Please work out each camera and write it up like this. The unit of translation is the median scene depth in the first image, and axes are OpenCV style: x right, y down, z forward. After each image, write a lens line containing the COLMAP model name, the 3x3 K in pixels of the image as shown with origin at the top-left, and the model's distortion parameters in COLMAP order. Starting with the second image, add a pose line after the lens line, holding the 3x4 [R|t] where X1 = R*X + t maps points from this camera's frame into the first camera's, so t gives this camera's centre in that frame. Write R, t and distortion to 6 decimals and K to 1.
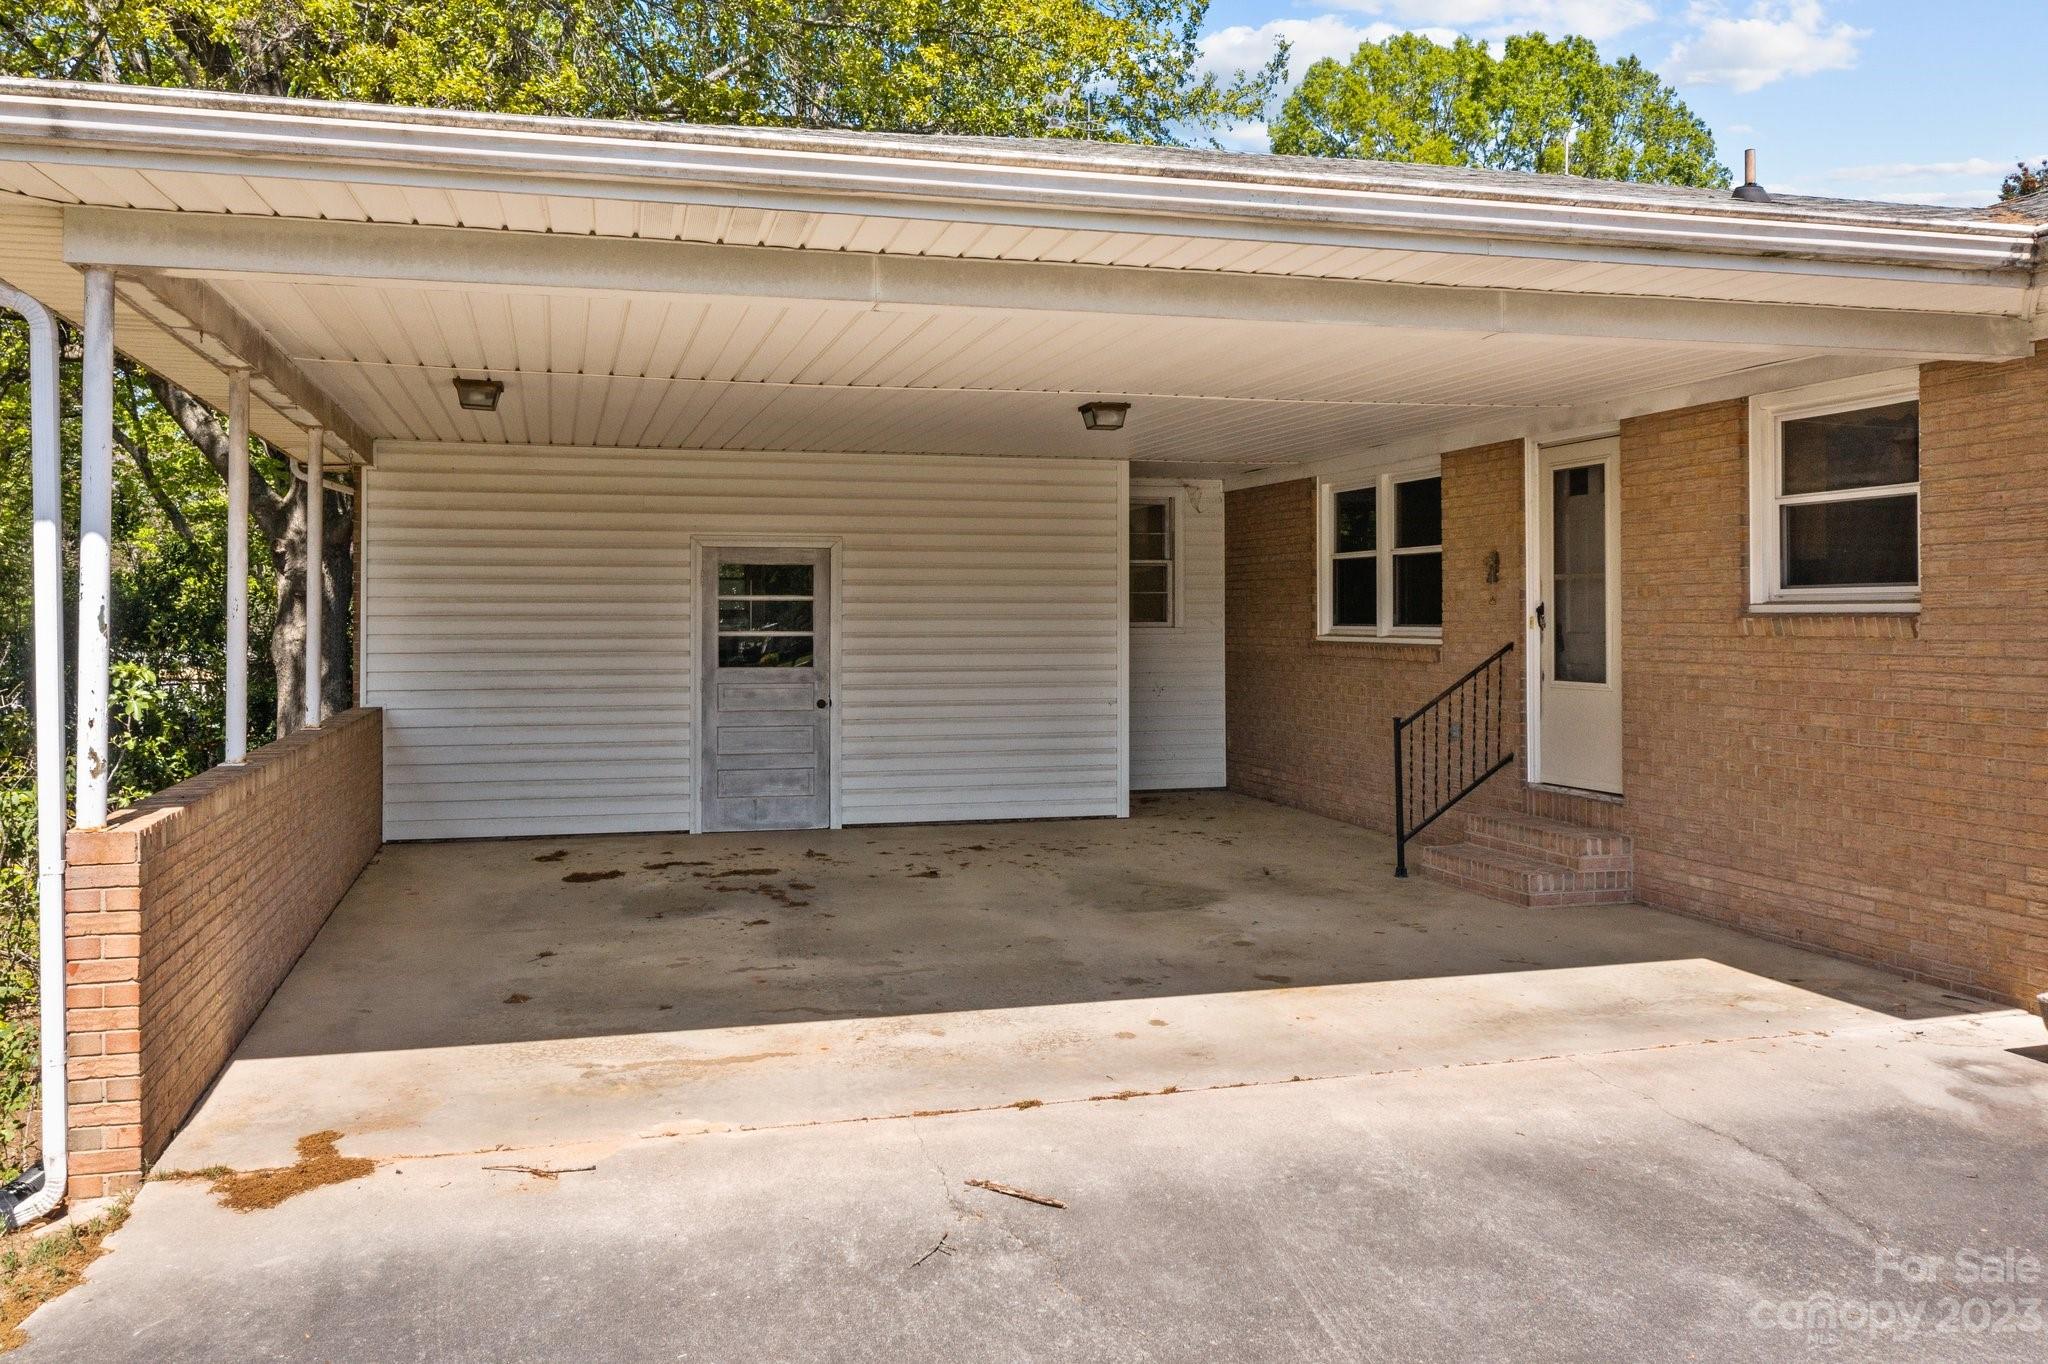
lens RADIAL K [[1628.2, 0, 995.5], [0, 1628.2, 601.9], [0, 0, 1]] dist [-0.012844, 0.011771]
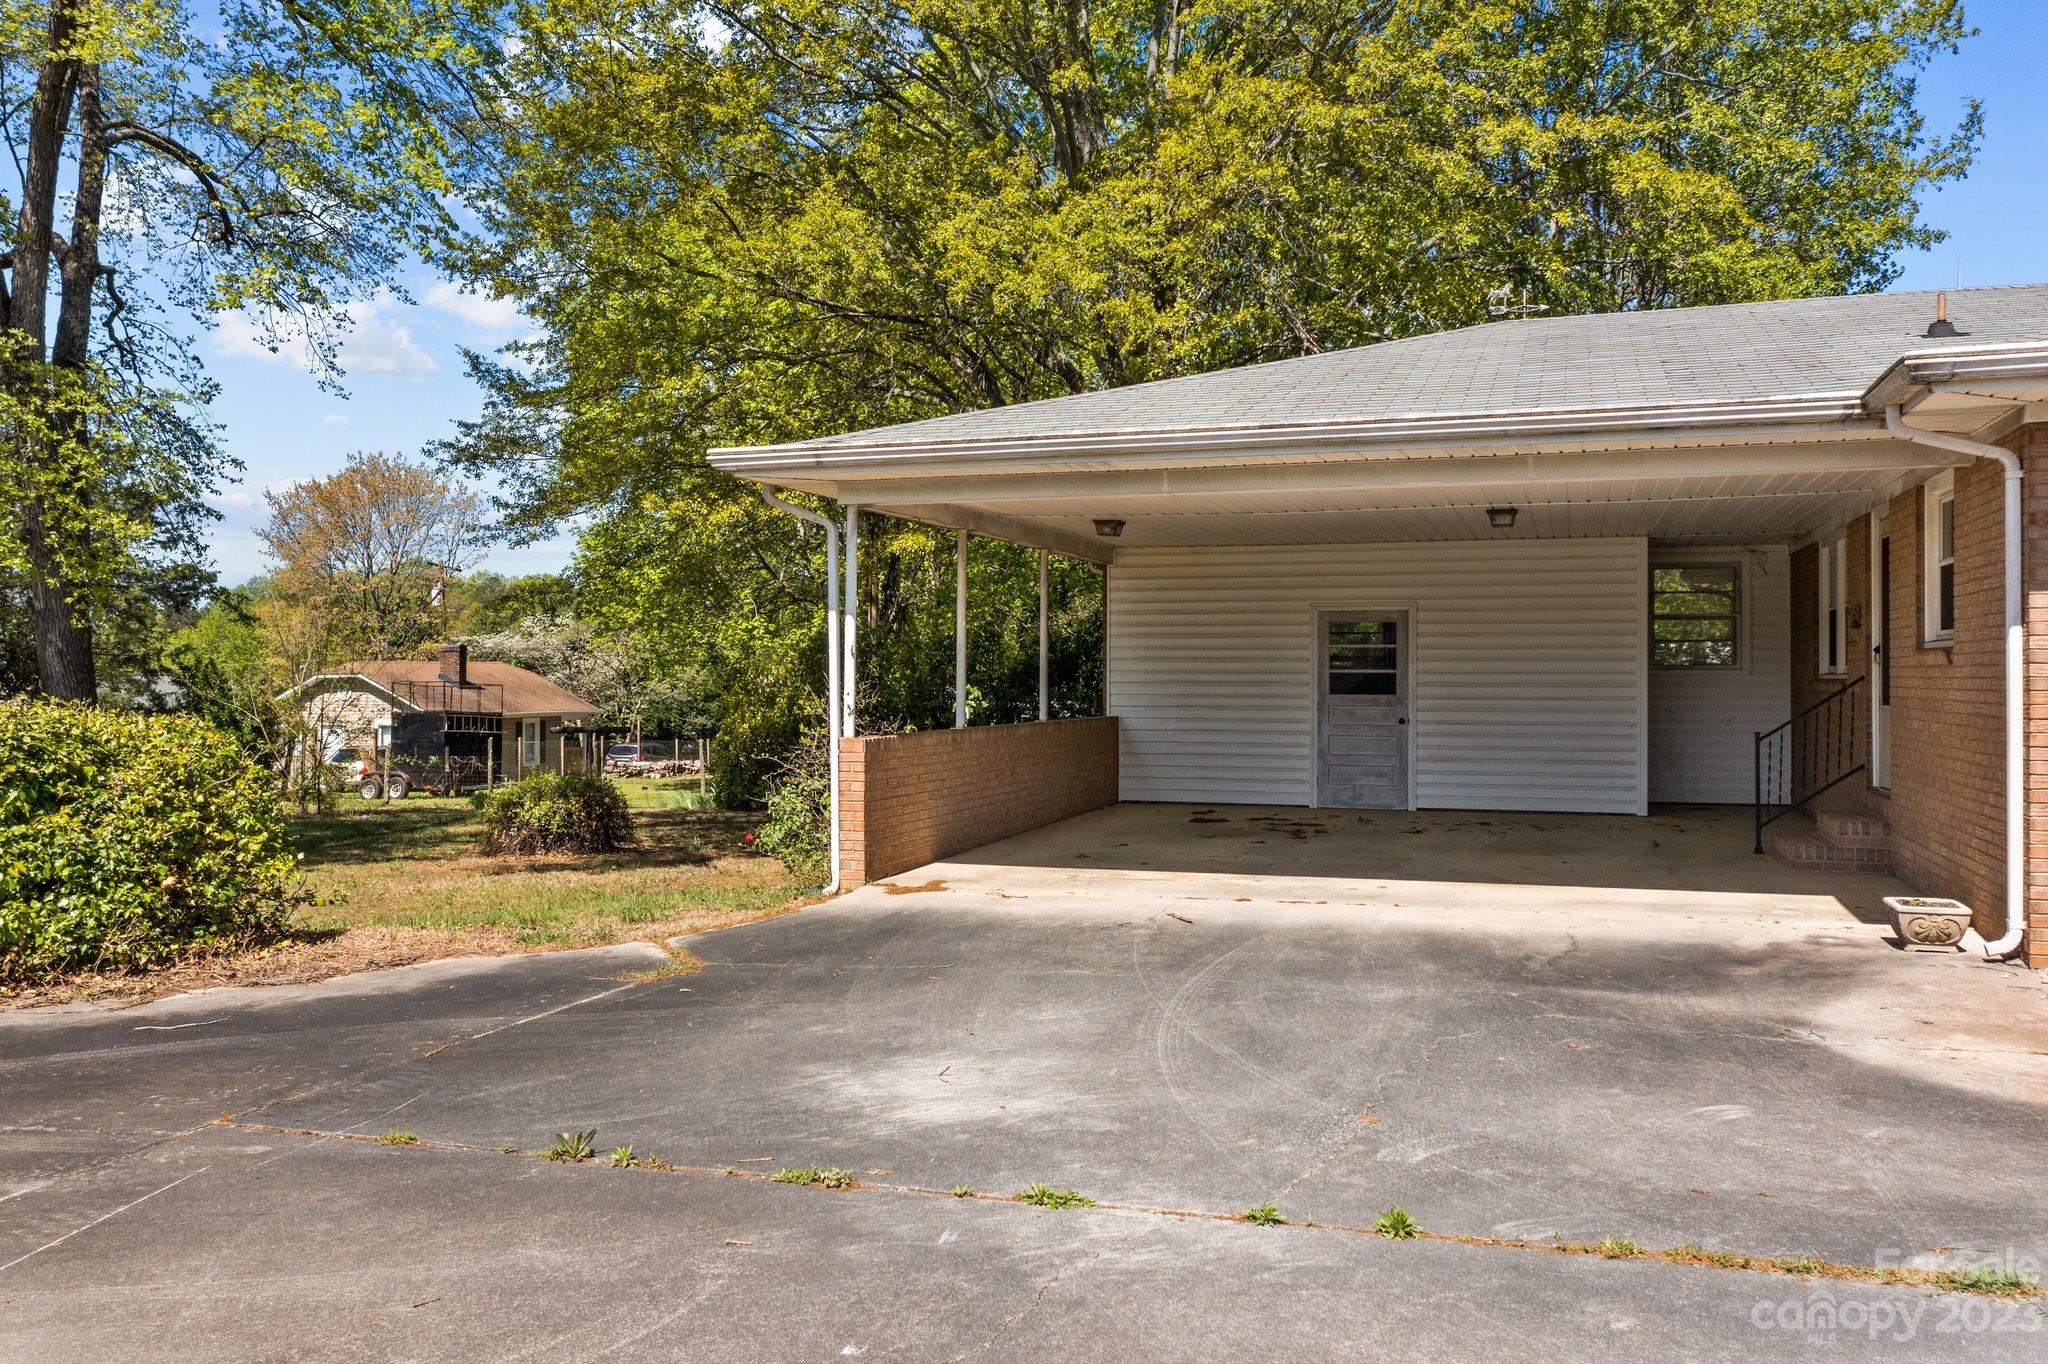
lens RADIAL K [[1628.2, 0, 1027.1], [0, 1628.2, 678.8], [0, 0, 1]] dist [-0.012844, 0.011771]
pose [[0.831300, 0.003510, -0.555813, 0.413061], [0.002471, 0.999947, 0.010011, 0.011442], [0.555819, -0.009695, 0.831247, -0.354530]]
